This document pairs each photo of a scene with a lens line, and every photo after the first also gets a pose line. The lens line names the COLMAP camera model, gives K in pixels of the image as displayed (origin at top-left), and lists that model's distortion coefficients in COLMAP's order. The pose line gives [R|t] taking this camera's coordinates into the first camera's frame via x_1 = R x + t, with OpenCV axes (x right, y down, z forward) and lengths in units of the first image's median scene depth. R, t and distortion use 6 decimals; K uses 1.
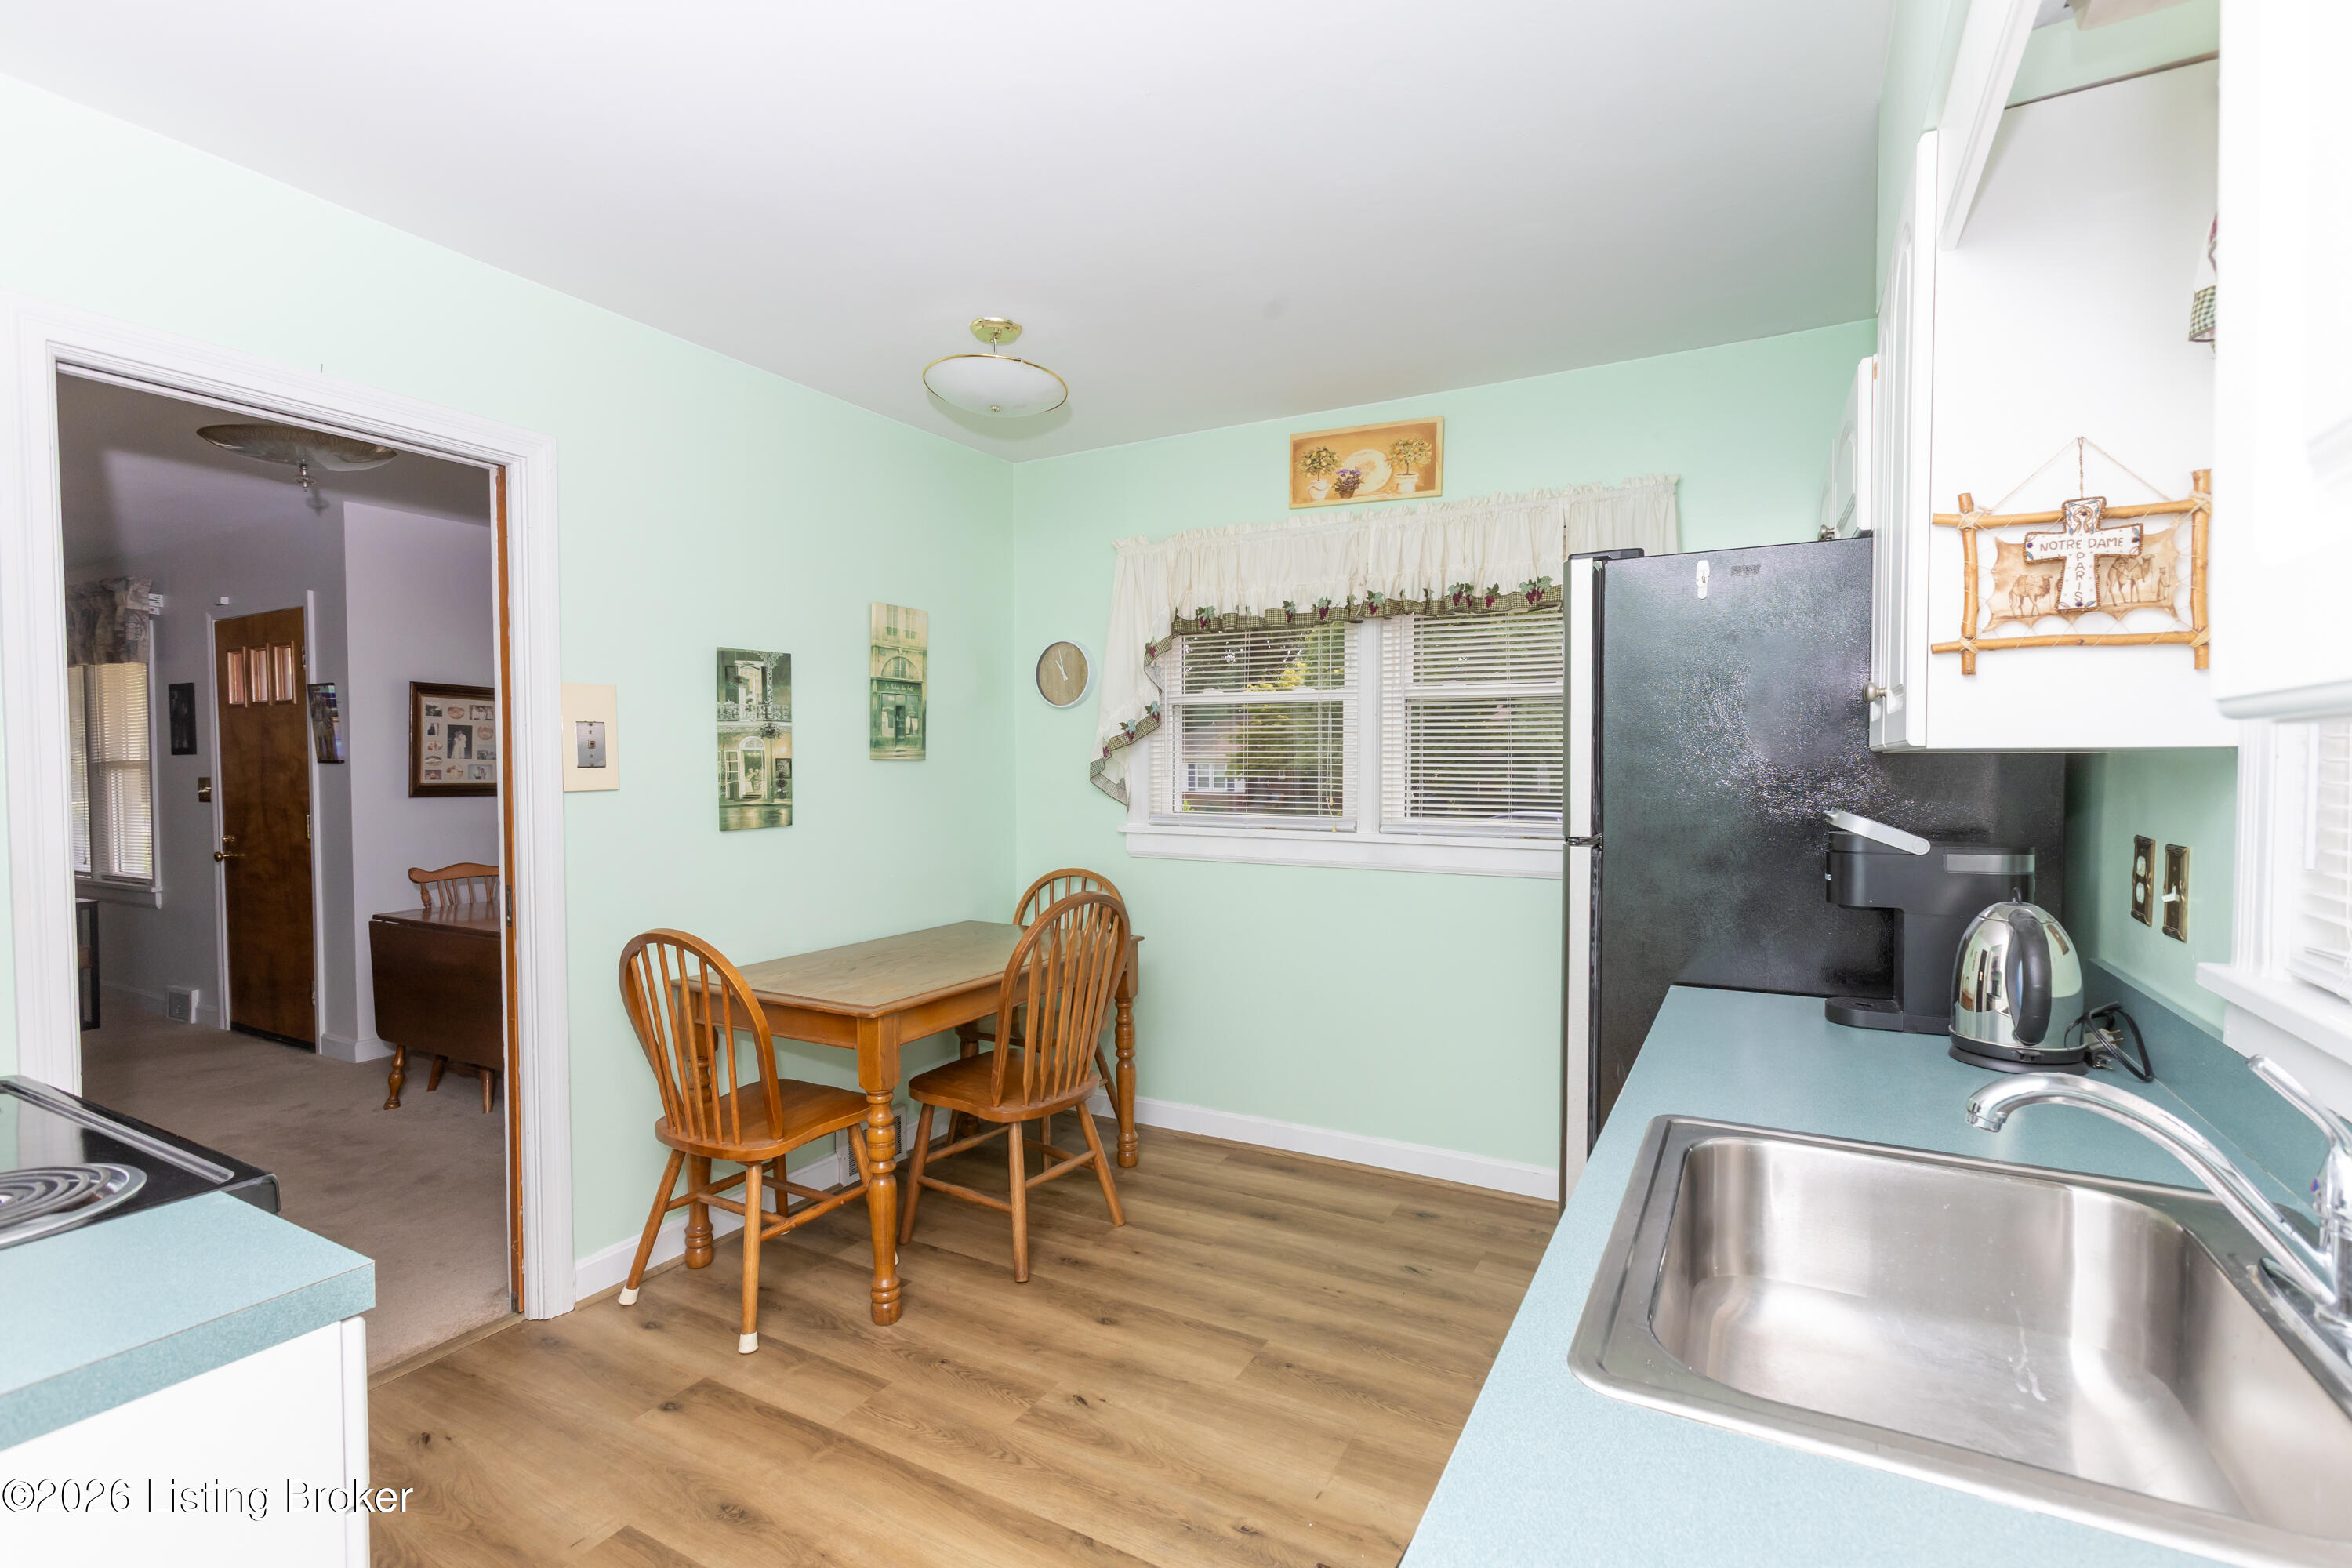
lens RADIAL K [[1062.6, 0, 1190.1], [0, 1062.6, 795.3], [0, 0, 1]] dist [0.008571, 0.002300]
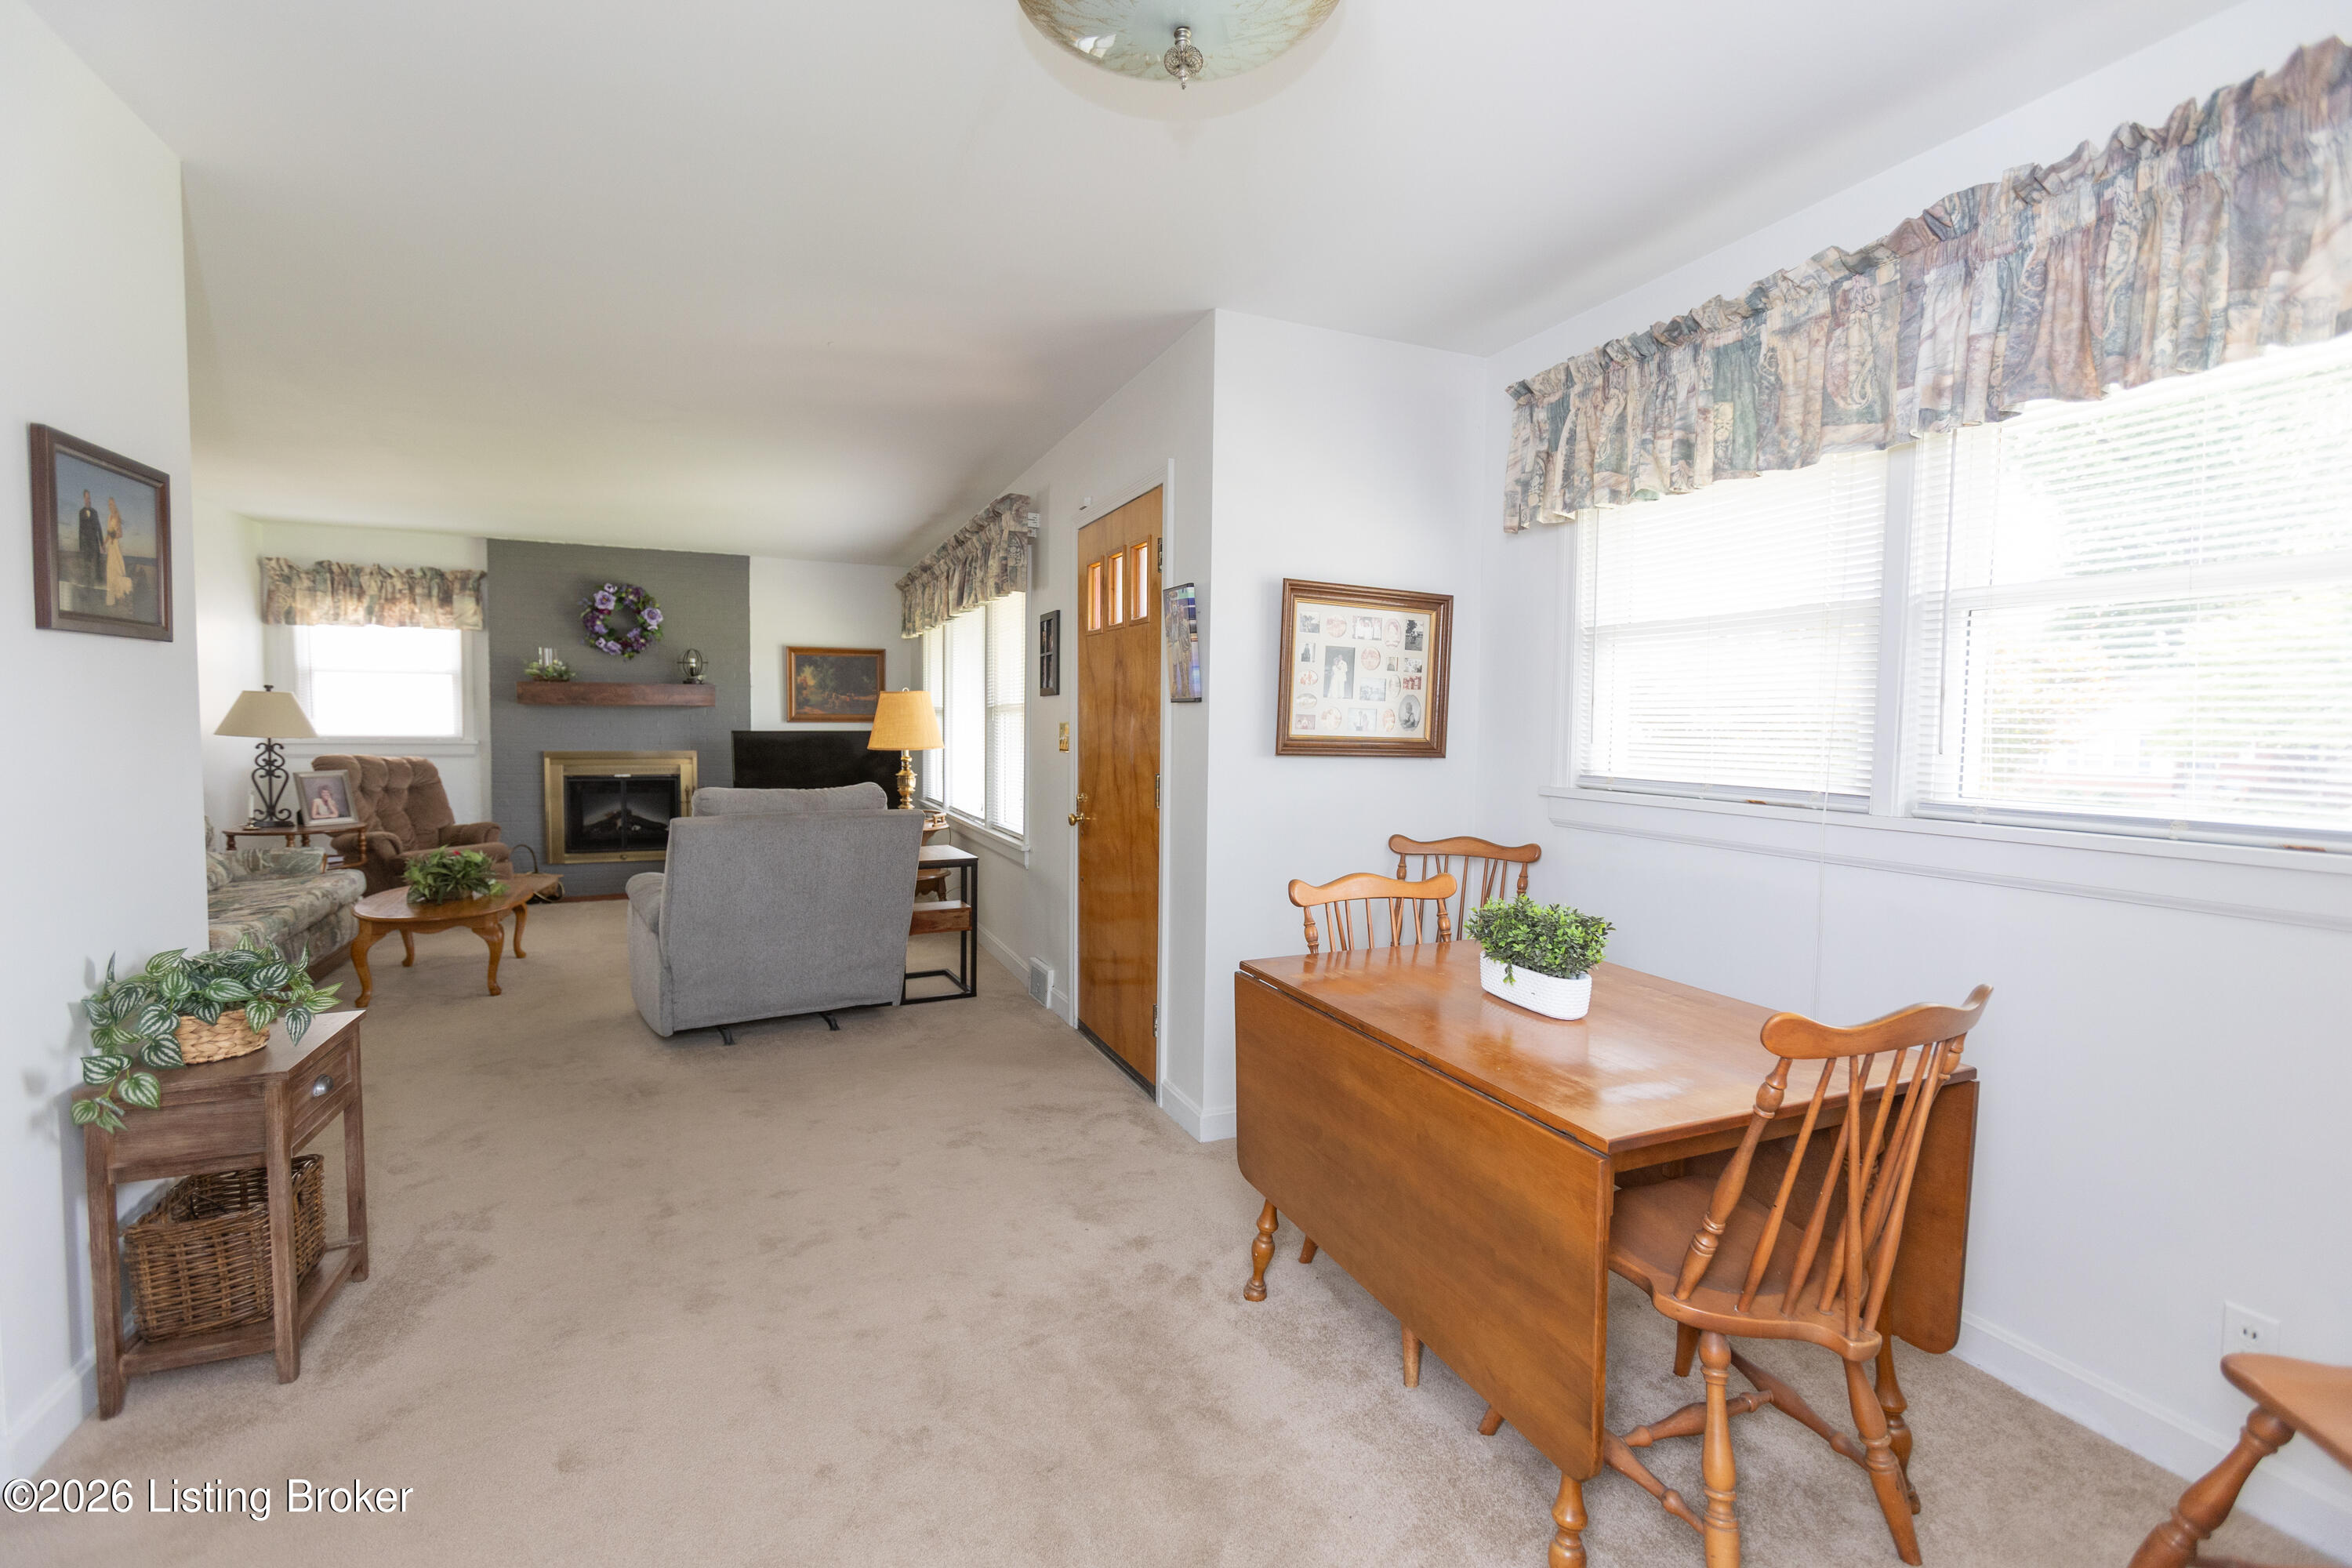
lens RADIAL K [[1062.6, 0, 1180.1], [0, 1062.6, 777.1], [0, 0, 1]] dist [0.008571, 0.002300]
pose [[0.785980, 0.046263, -0.616519, -0.288564], [-0.033093, 0.998915, 0.032769, -0.003525], [0.617366, -0.005353, 0.786658, 0.346707]]
